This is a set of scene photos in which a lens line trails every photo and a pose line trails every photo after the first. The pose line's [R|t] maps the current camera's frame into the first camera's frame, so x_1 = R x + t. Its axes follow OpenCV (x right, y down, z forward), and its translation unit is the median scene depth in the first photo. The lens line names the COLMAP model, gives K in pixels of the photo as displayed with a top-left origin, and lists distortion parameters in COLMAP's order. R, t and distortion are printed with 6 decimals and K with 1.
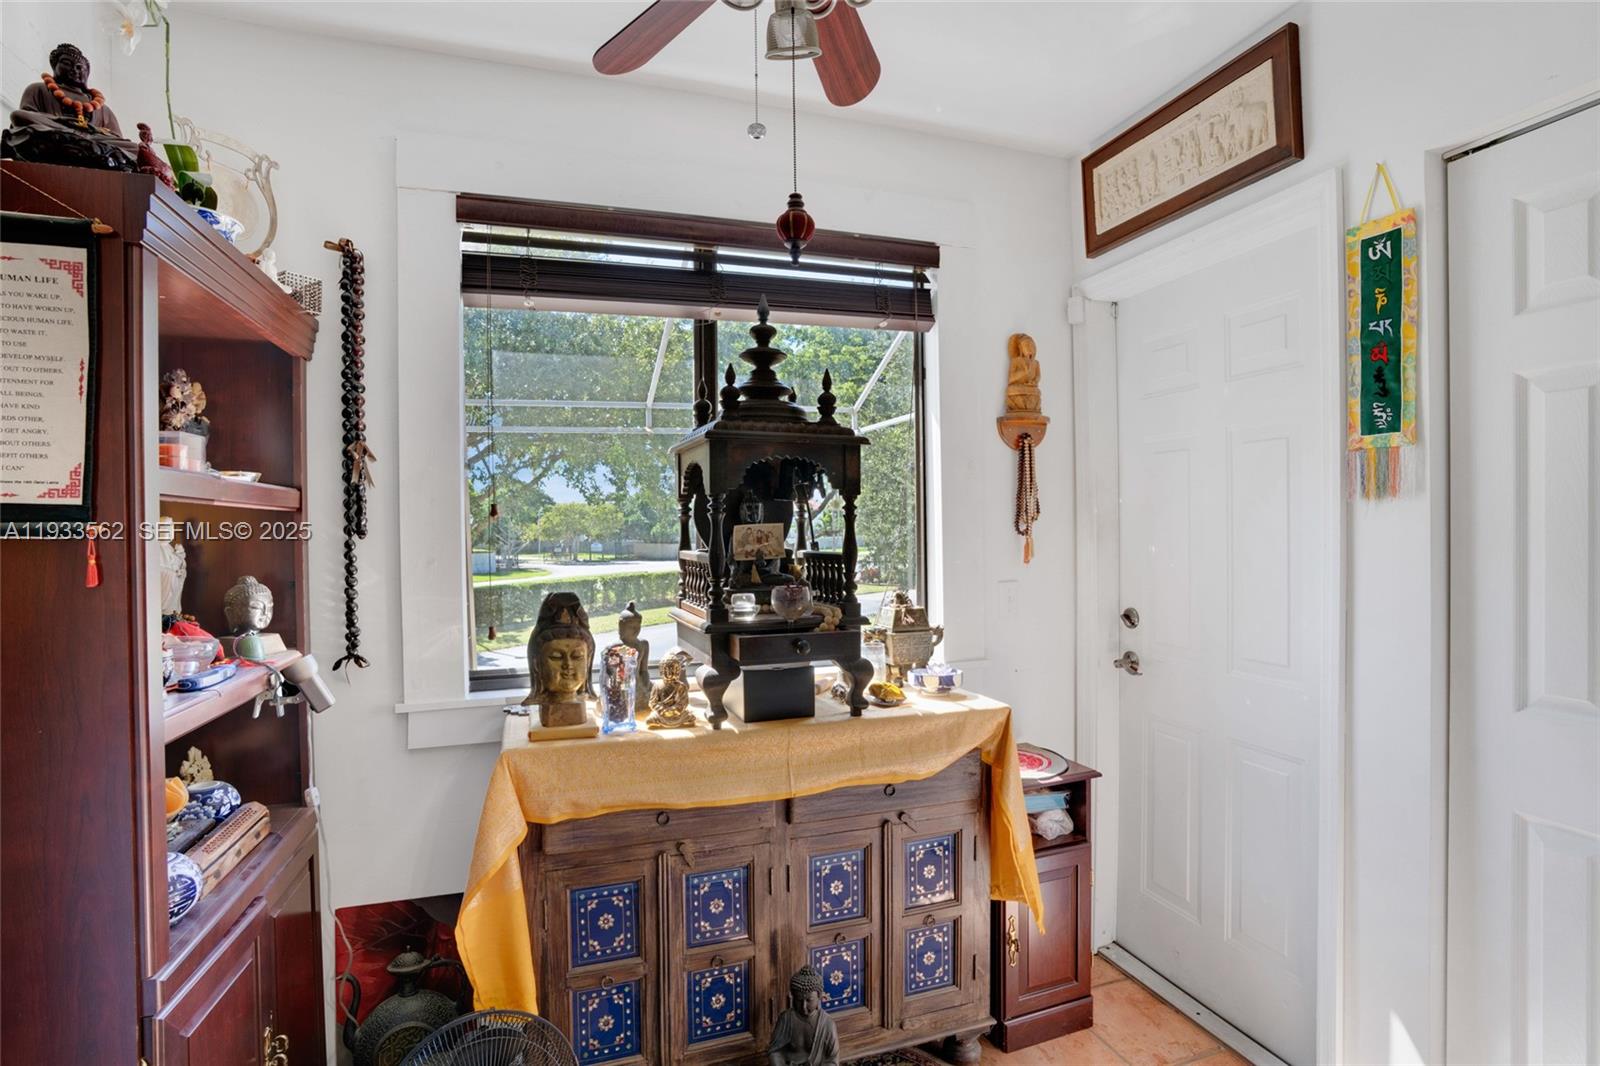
lens RADIAL K [[775.3, 0, 811.8], [0, 775.3, 529.8], [0, 0, 1]] dist [-0.036734, 0.002508]
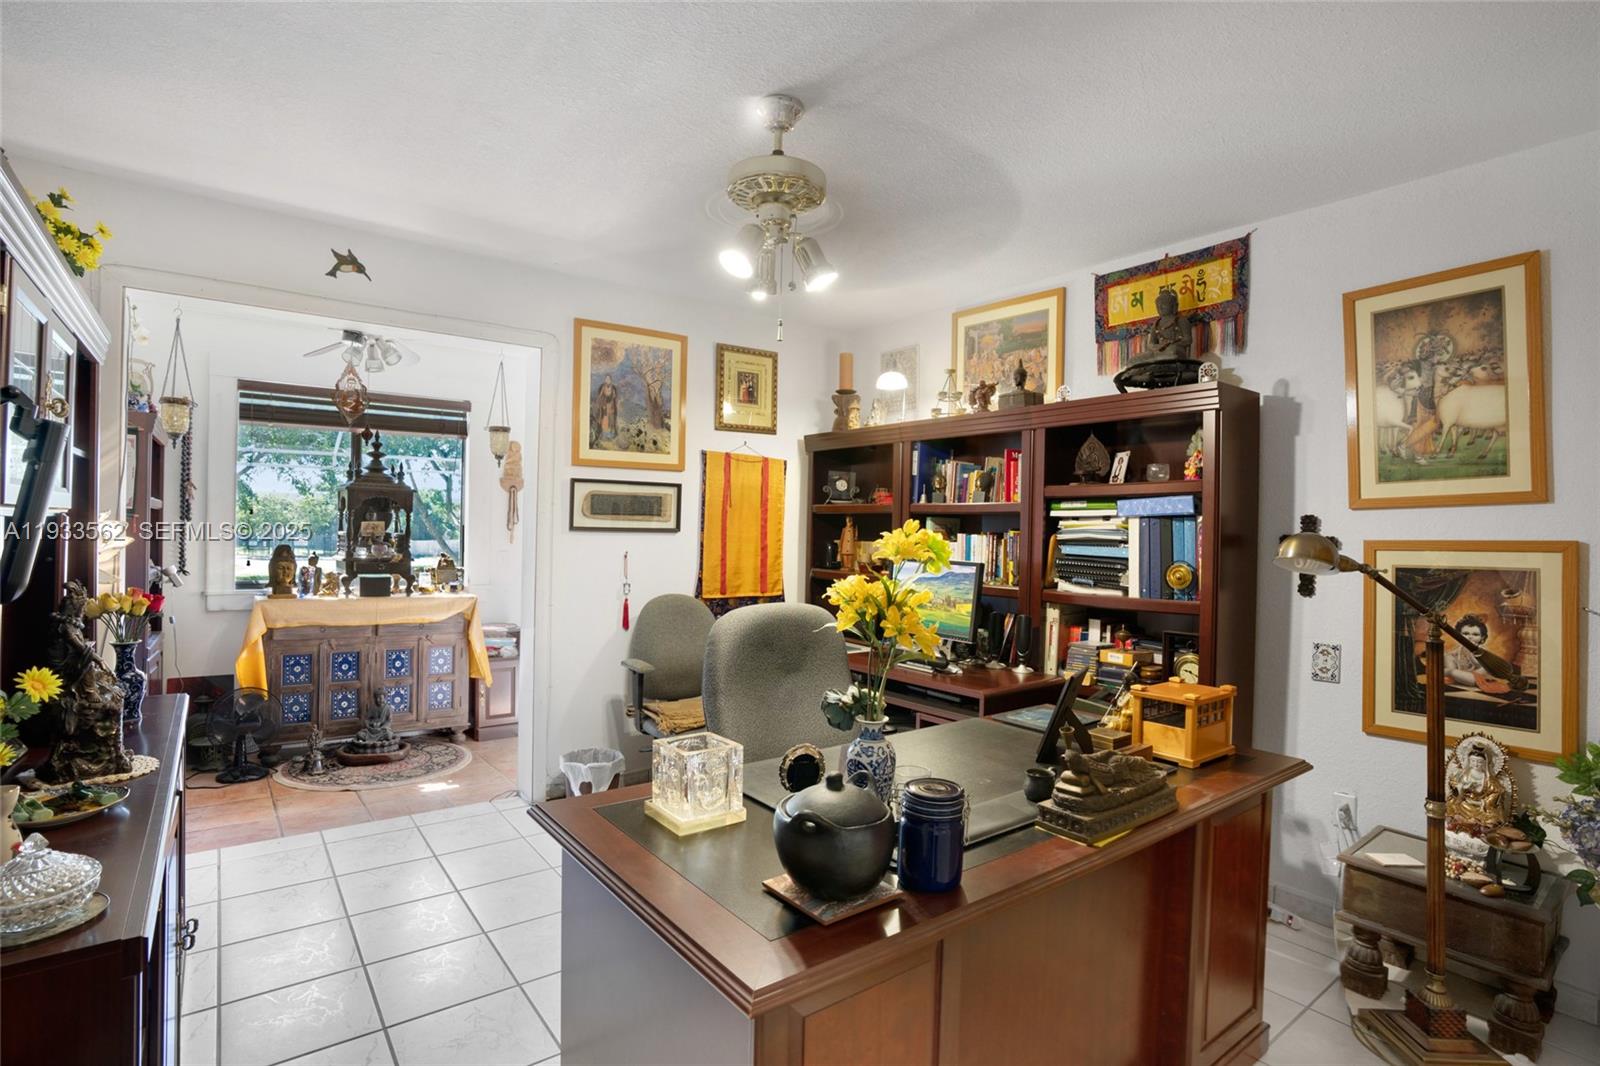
lens RADIAL K [[775.3, 0, 796.2], [0, 775.3, 527.2], [0, 0, 1]] dist [-0.036734, 0.002508]
pose [[0.953655, 0.033236, 0.299061, 0.524113], [-0.030616, 0.999441, -0.013443, 0.002100], [-0.299341, 0.003664, 0.954139, -1.865843]]
